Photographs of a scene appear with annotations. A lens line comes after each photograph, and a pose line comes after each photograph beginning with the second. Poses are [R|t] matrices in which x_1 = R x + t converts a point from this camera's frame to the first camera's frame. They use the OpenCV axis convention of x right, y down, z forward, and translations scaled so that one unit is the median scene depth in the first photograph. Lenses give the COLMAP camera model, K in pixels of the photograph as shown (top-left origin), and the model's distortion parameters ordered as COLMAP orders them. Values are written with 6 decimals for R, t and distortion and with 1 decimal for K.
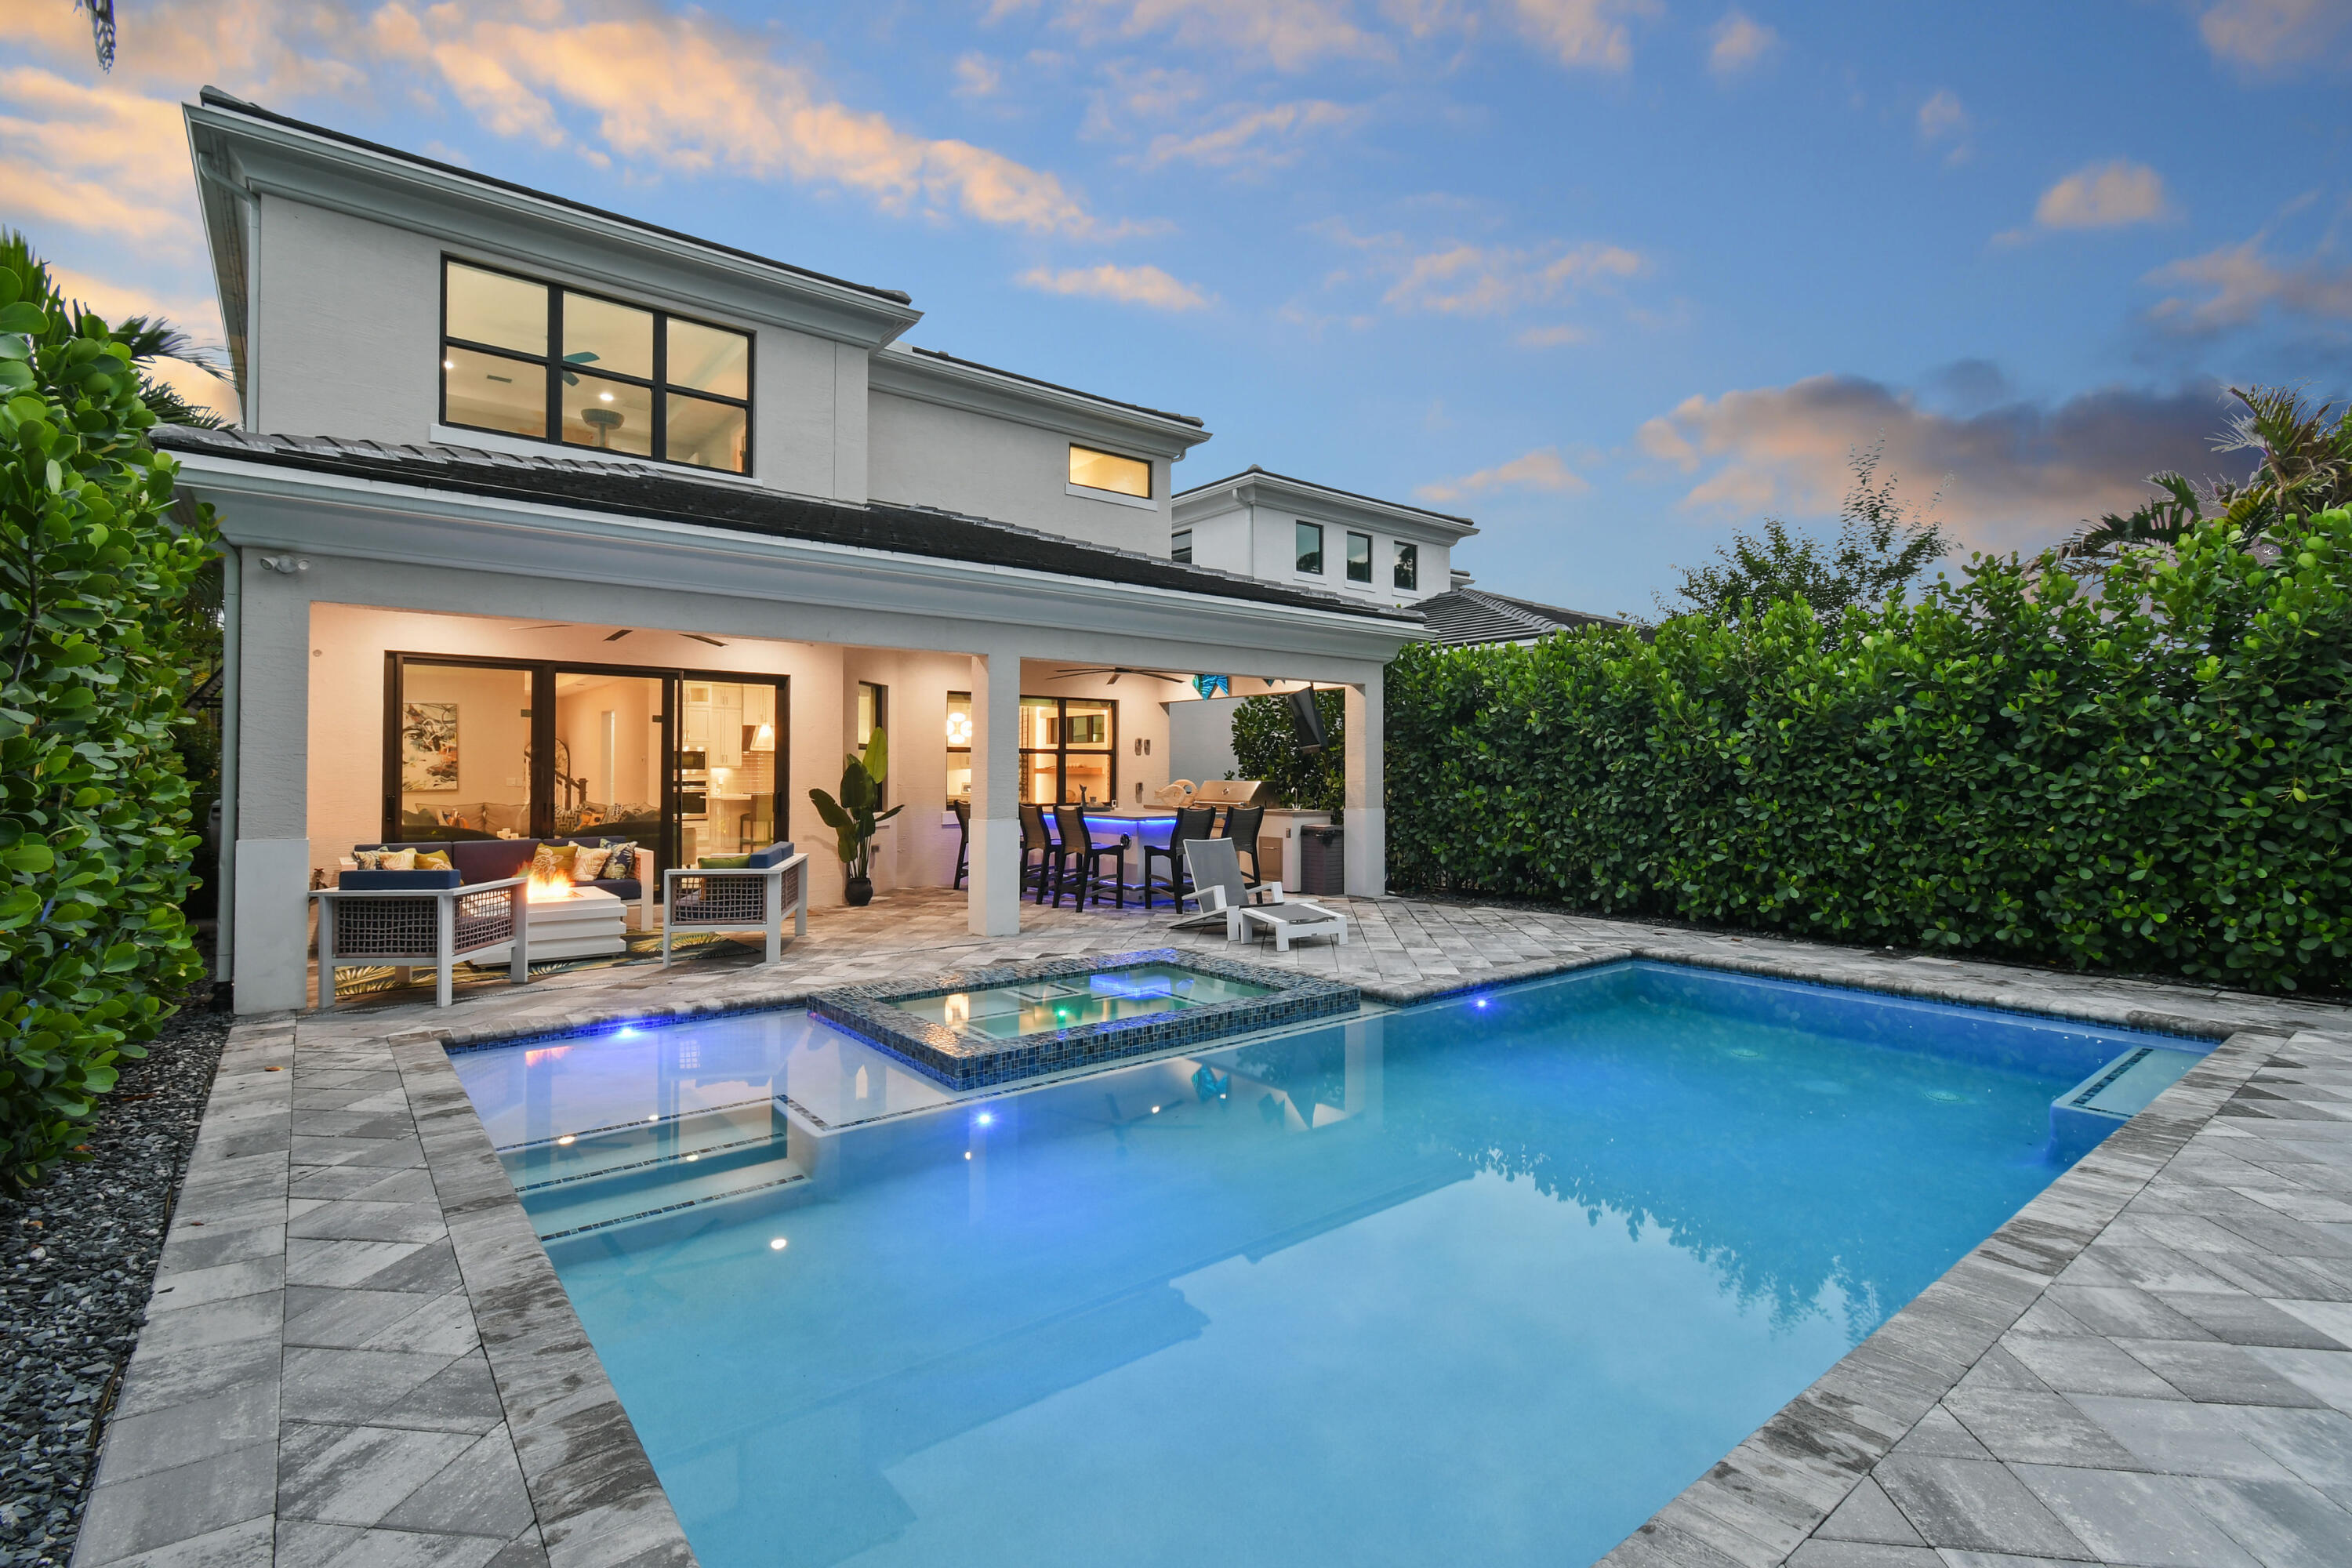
lens RADIAL K [[1082.4, 0, 1165.5], [0, 1082.4, 763.2], [0, 0, 1]] dist [0.003647, -0.000168]
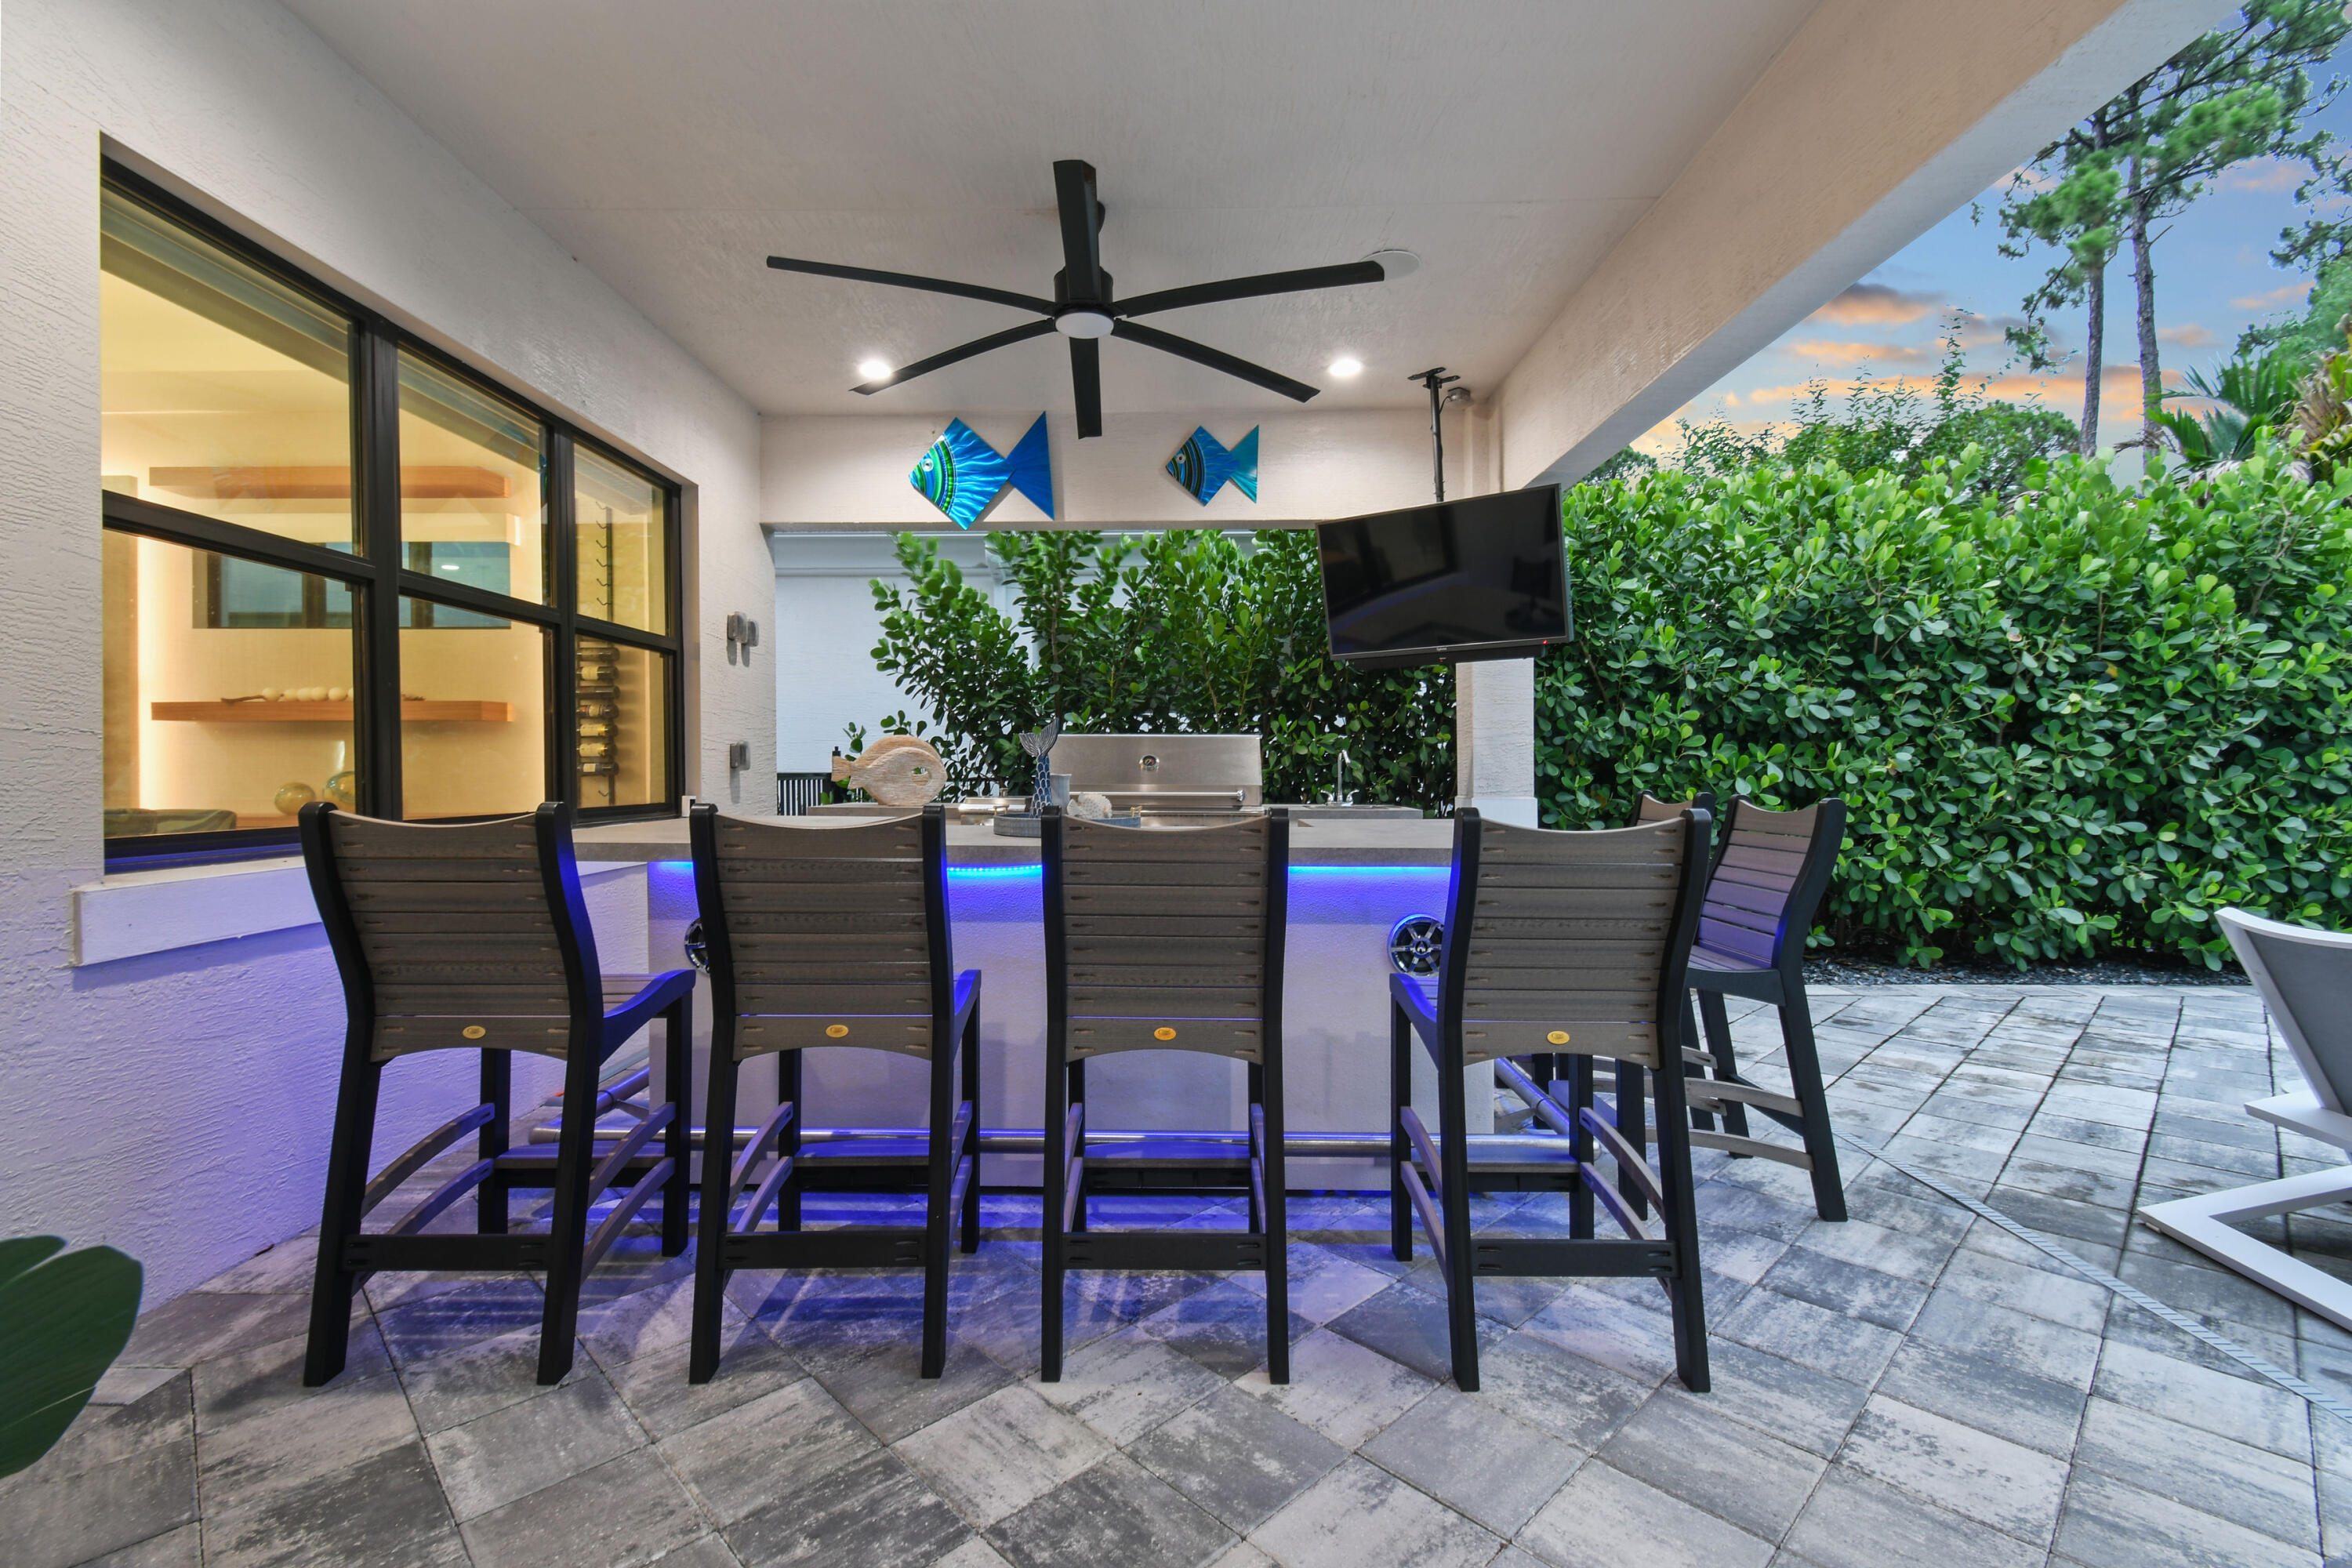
lens RADIAL K [[1043.3, 0, 1179.3], [0, 1043.3, 763.5], [0, 0, 1]] dist [0.002860, 0.000066]
pose [[0.626921, -0.002989, 0.779077, -0.304578], [-0.001378, 0.999987, 0.004945, 0.035519], [-0.779082, -0.004174, 0.626909, 1.076535]]
